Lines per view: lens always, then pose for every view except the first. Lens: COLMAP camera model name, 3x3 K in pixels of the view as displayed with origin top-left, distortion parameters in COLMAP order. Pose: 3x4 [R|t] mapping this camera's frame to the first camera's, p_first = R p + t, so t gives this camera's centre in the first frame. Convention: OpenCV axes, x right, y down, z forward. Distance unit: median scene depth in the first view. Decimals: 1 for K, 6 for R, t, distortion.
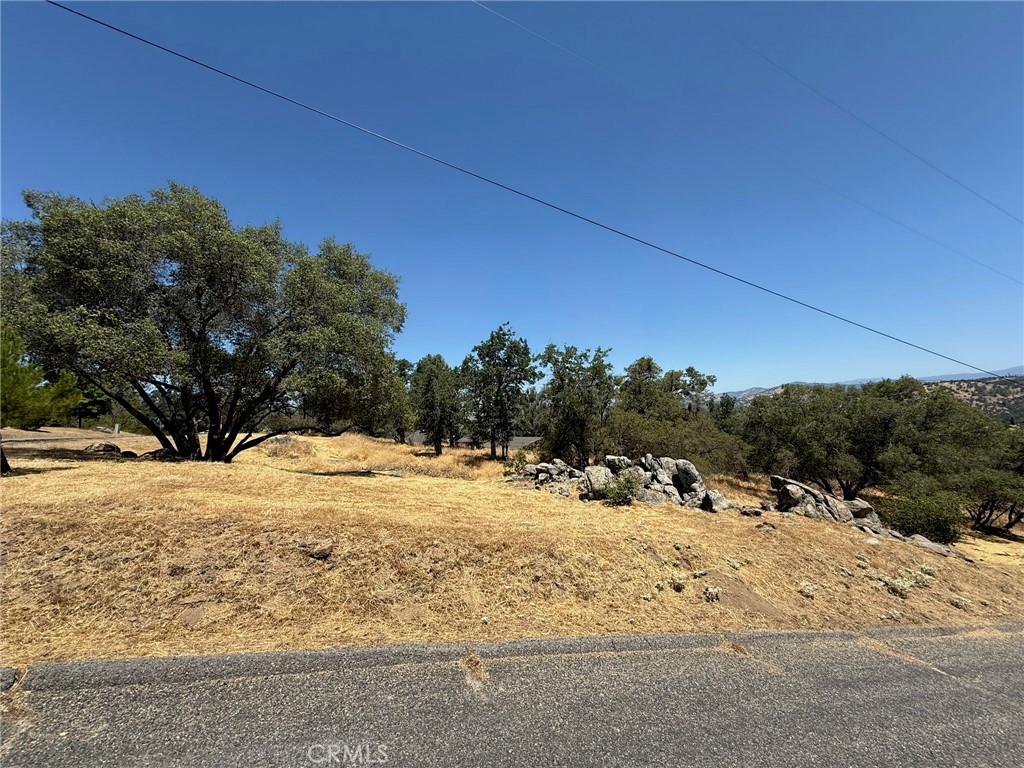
lens RADIAL K [[408.6, 0, 537.8], [0, 408.6, 369.6], [0, 0, 1]] dist [-0.005134, 0.002334]
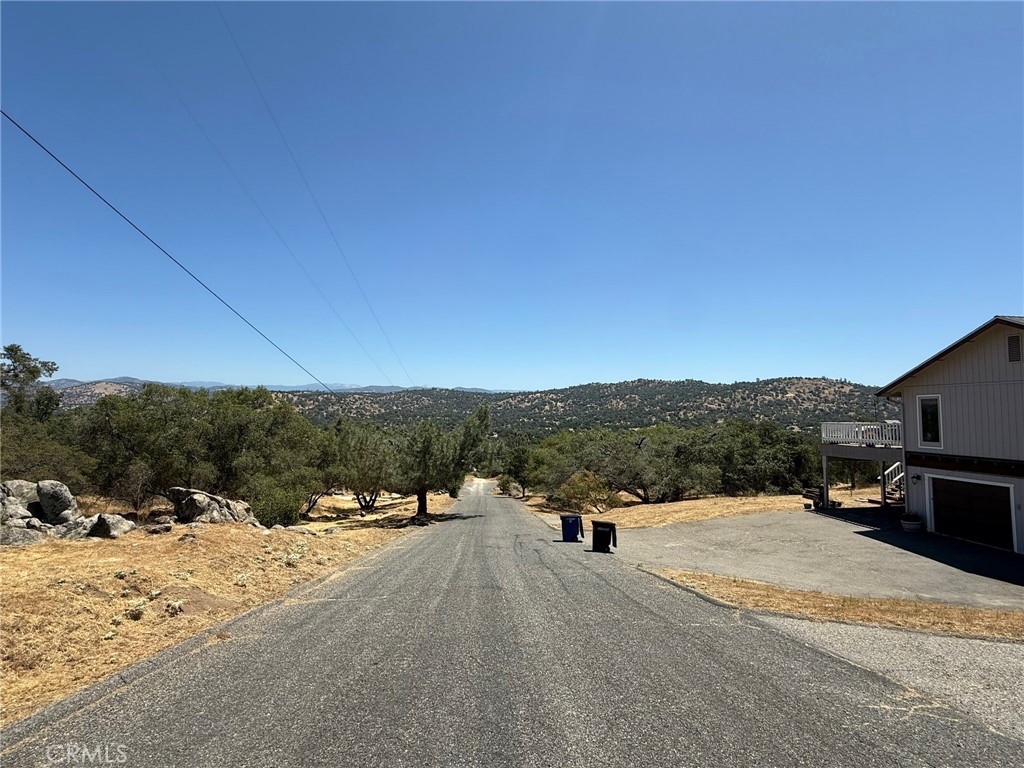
lens RADIAL K [[491.2, 0, 504.1], [0, 491.2, 380.8], [0, 0, 1]] dist [-0.001889, -0.000004]
pose [[0.296623, 0.098164, 0.949936, -0.507198], [-0.134639, 0.989066, -0.060166, -0.026257], [-0.945456, -0.110052, 0.306597, -0.049471]]
